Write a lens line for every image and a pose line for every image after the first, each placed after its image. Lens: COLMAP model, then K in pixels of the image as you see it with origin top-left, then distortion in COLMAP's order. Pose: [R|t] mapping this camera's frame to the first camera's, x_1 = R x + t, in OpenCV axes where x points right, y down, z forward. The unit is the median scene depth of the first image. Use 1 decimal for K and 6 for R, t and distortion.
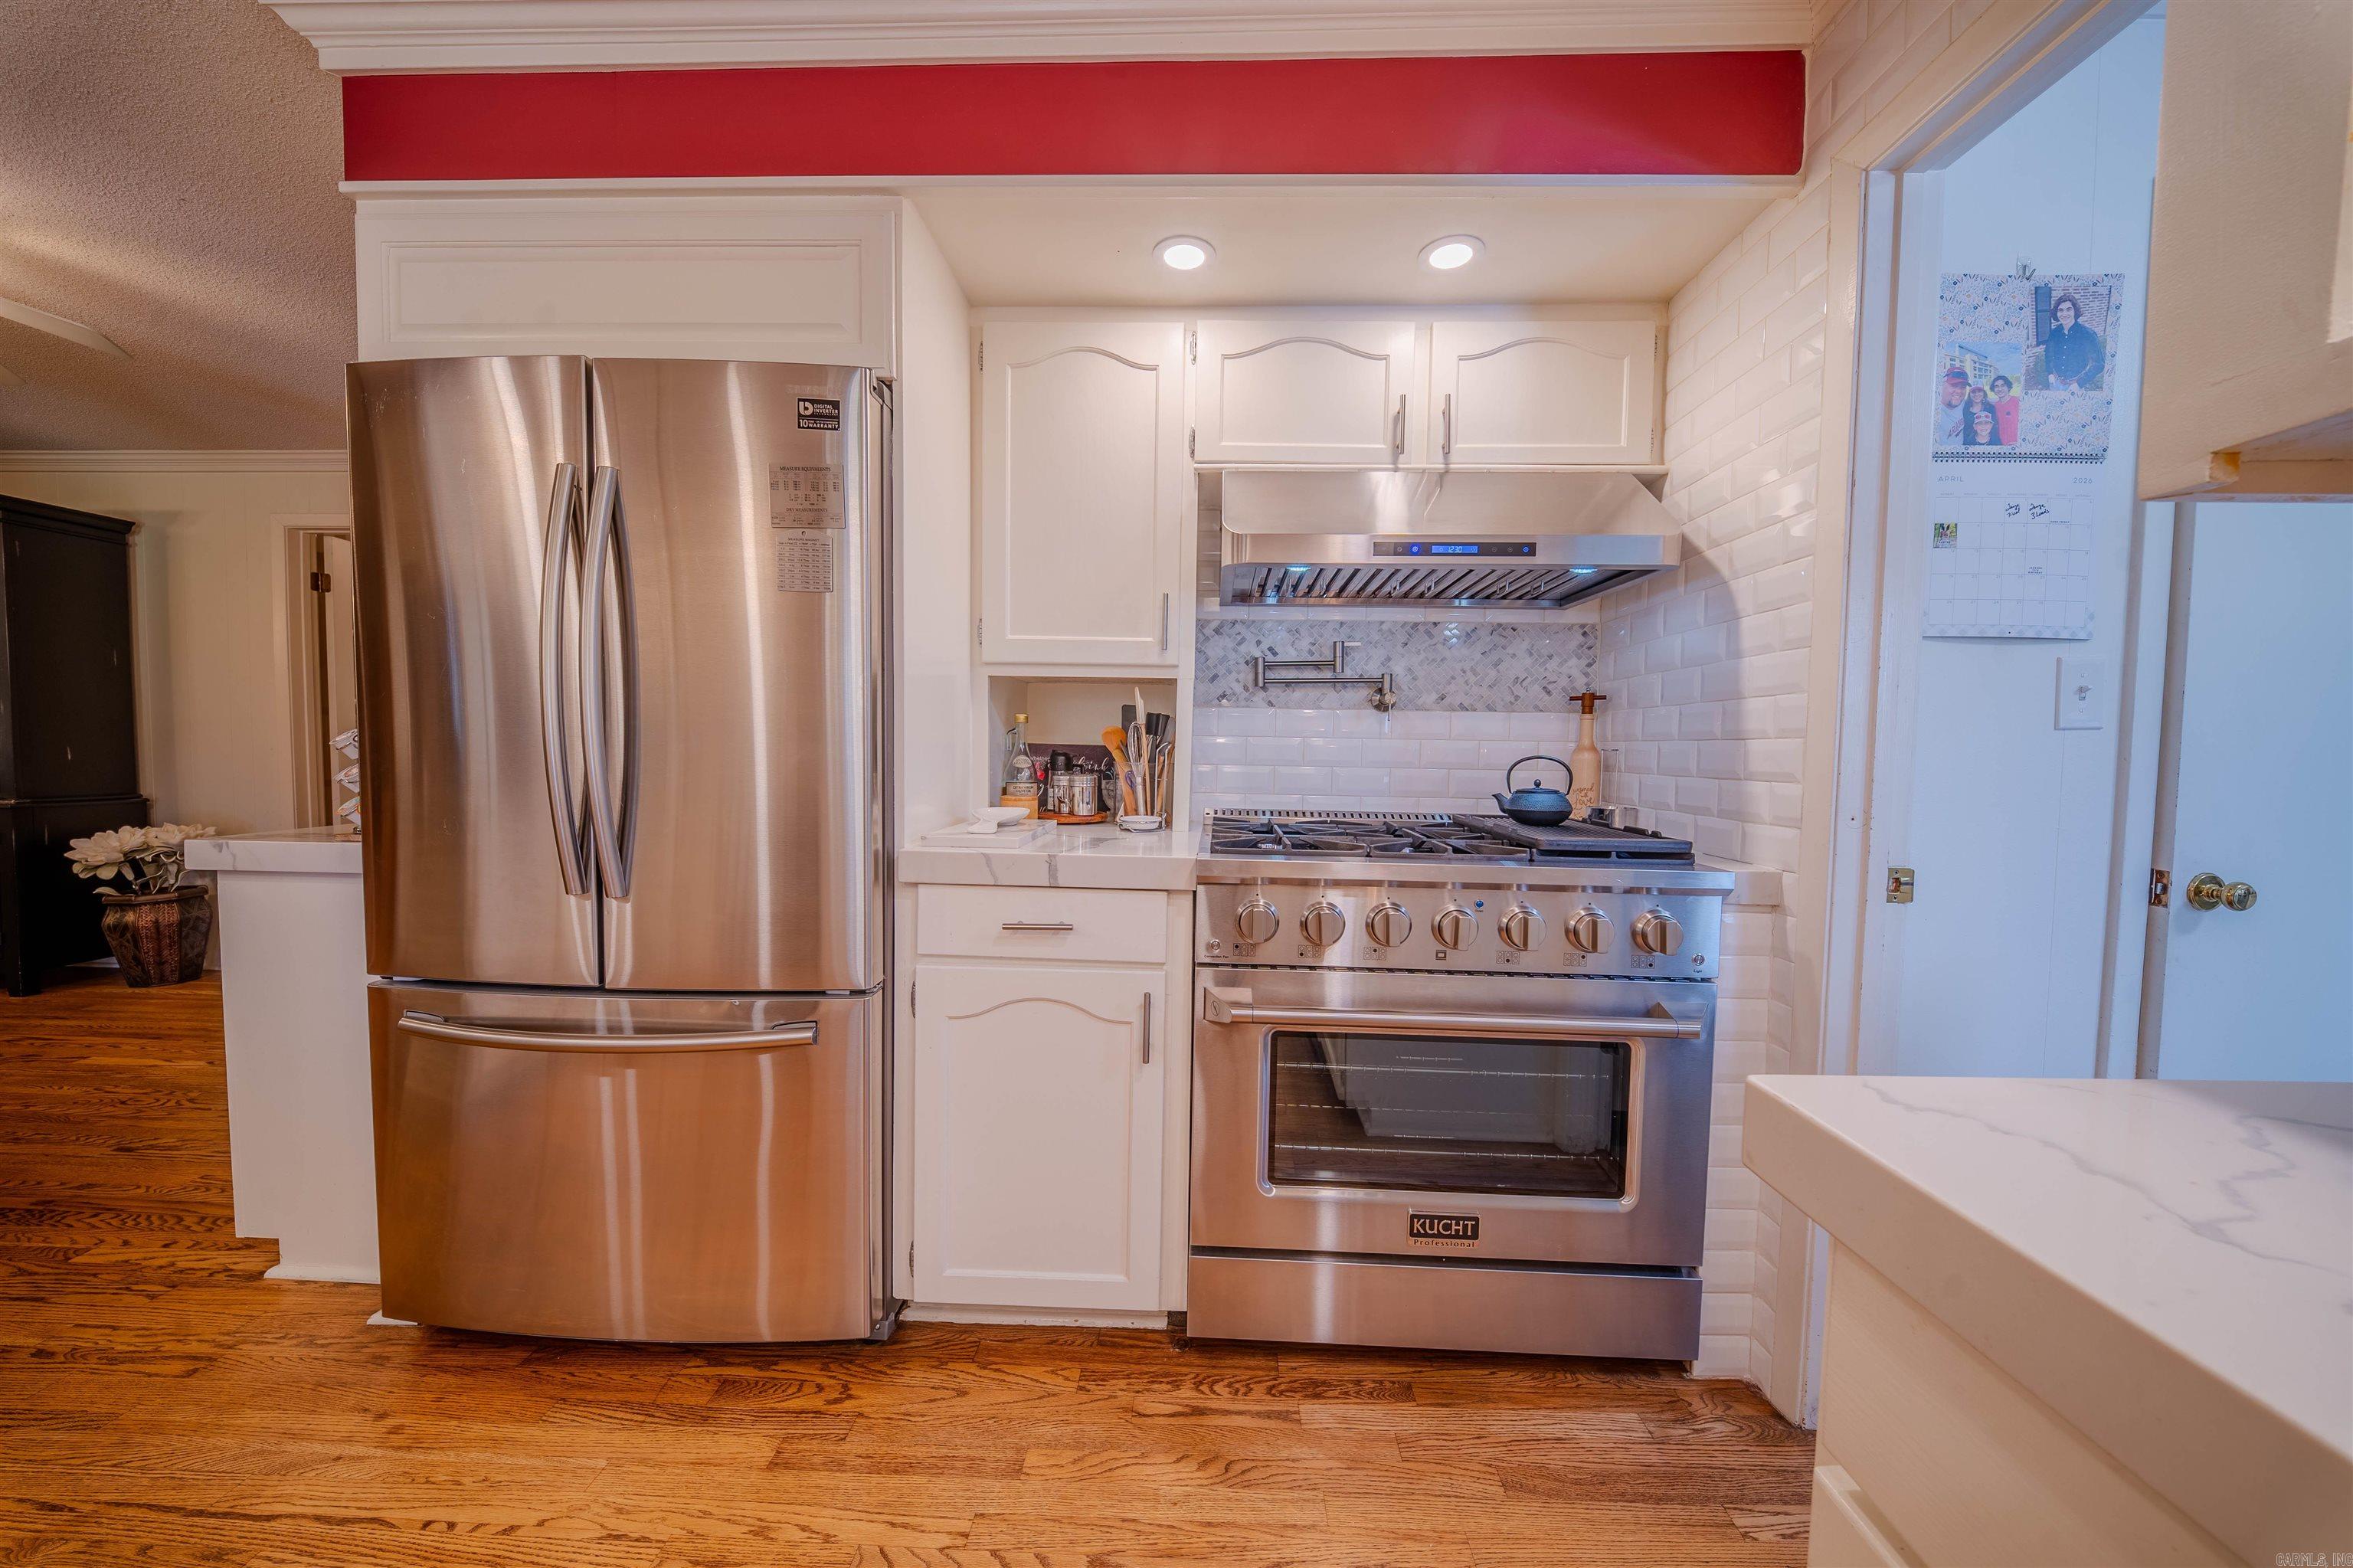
lens RADIAL K [[823.7, 0, 1187.0], [0, 823.7, 783.3], [0, 0, 1]] dist [0.000864, 0.000250]
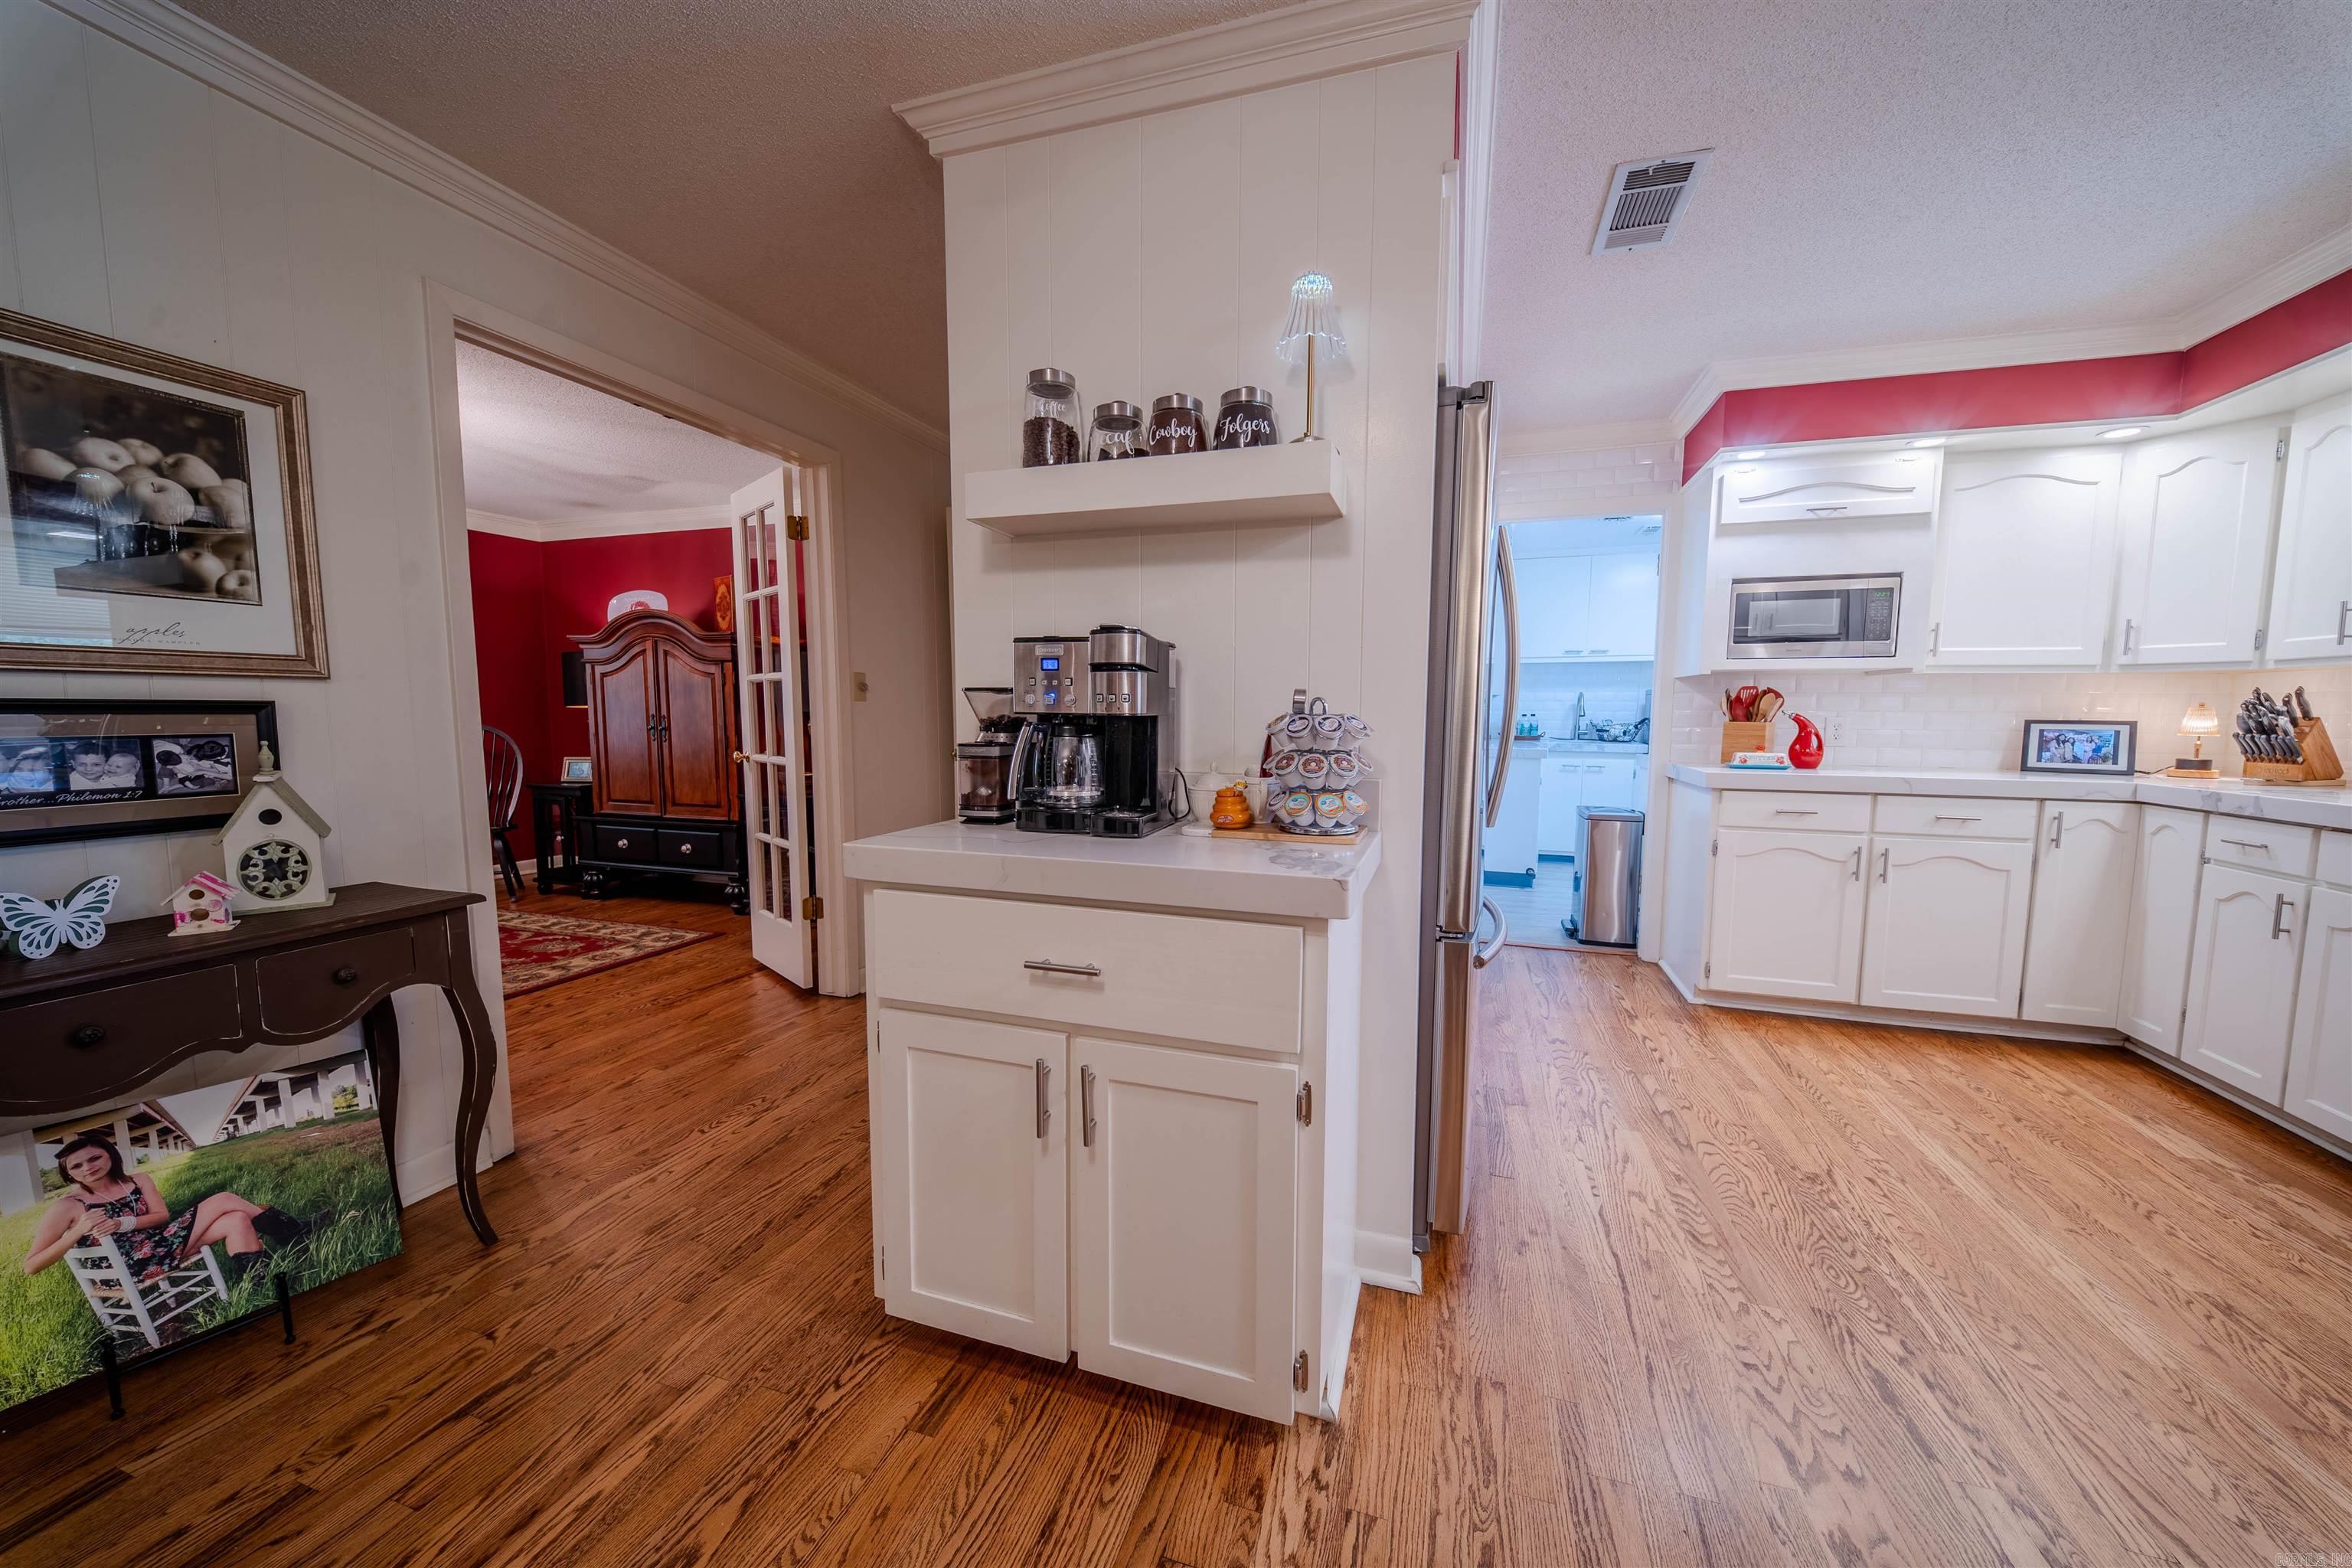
lens RADIAL K [[823.3, 0, 1186.5], [0, 823.3, 783.3], [0, 0, 1]] dist [0.000864, 0.000250]
pose [[0.283395, -0.102934, 0.953463, -1.437634], [0.048814, 0.994482, 0.092854, -0.057940], [-0.957760, 0.020228, 0.286856, 0.708335]]
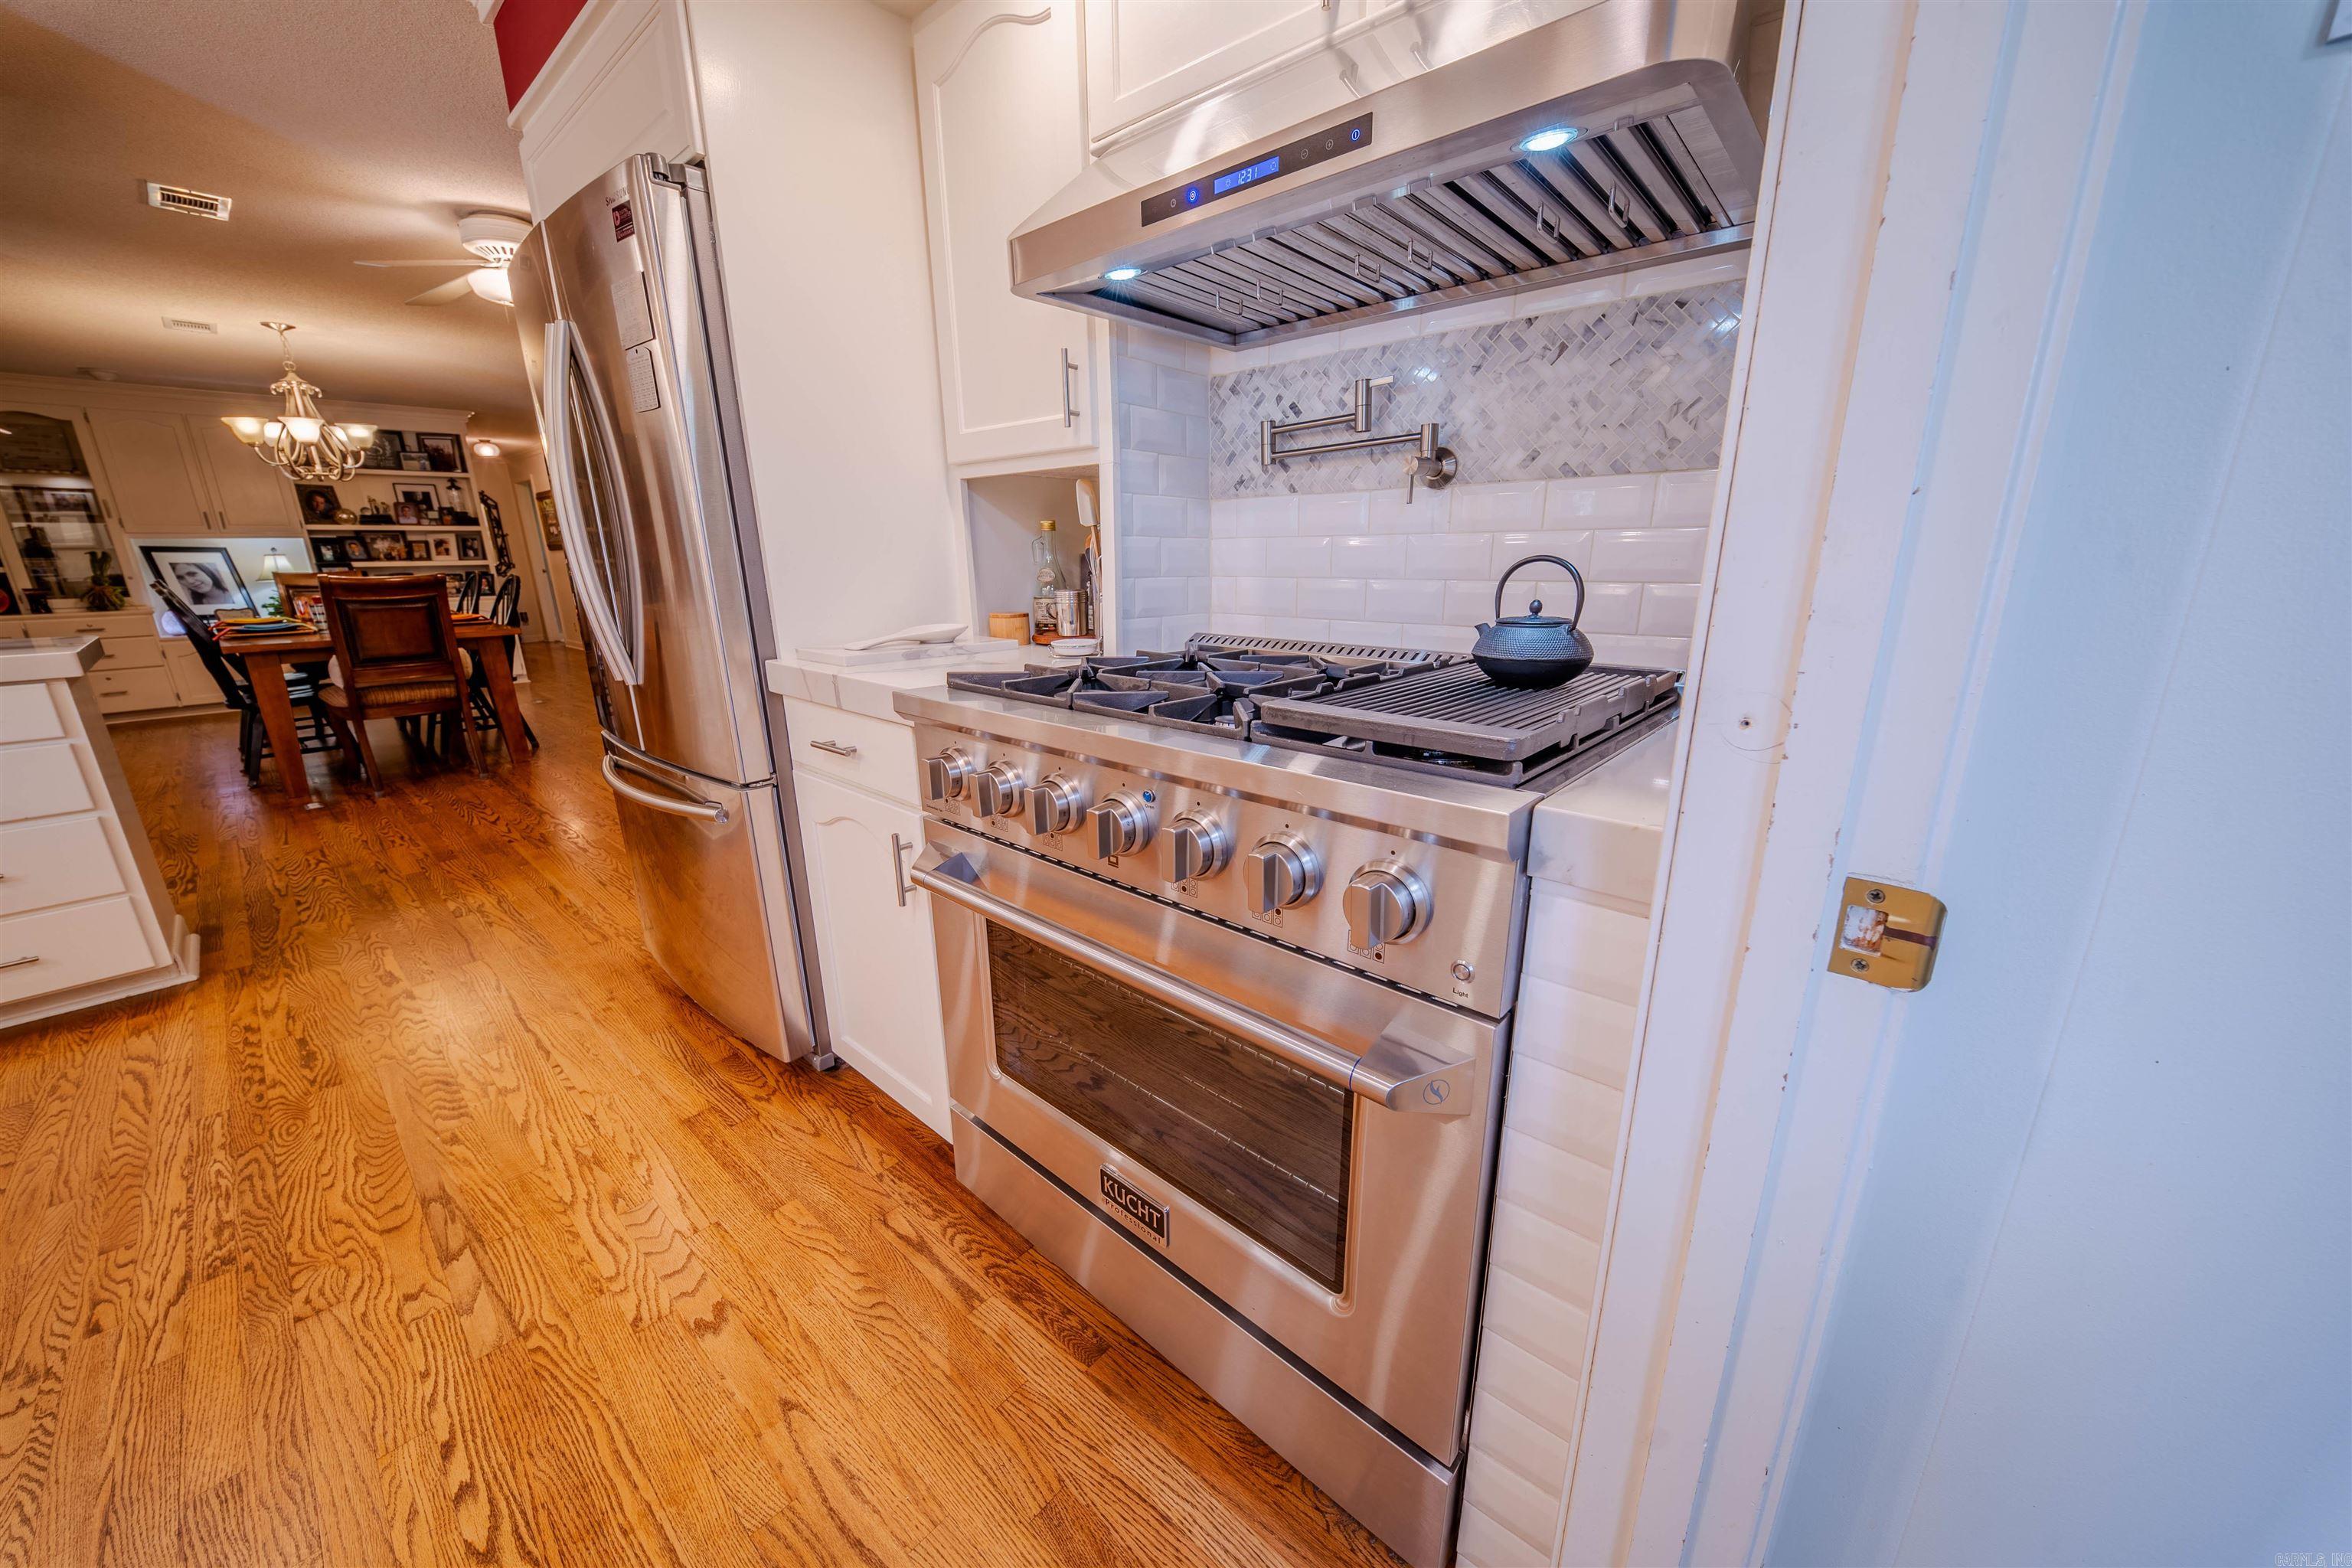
lens RADIAL K [[823.3, 0, 1186.5], [0, 823.3, 783.3], [0, 0, 1]] dist [0.000864, 0.000250]
pose [[0.775647, 0.147455, -0.613701, 0.517492], [-0.008773, 0.974752, 0.223118, -0.004584], [0.631106, -0.167676, 0.757357, 0.356648]]
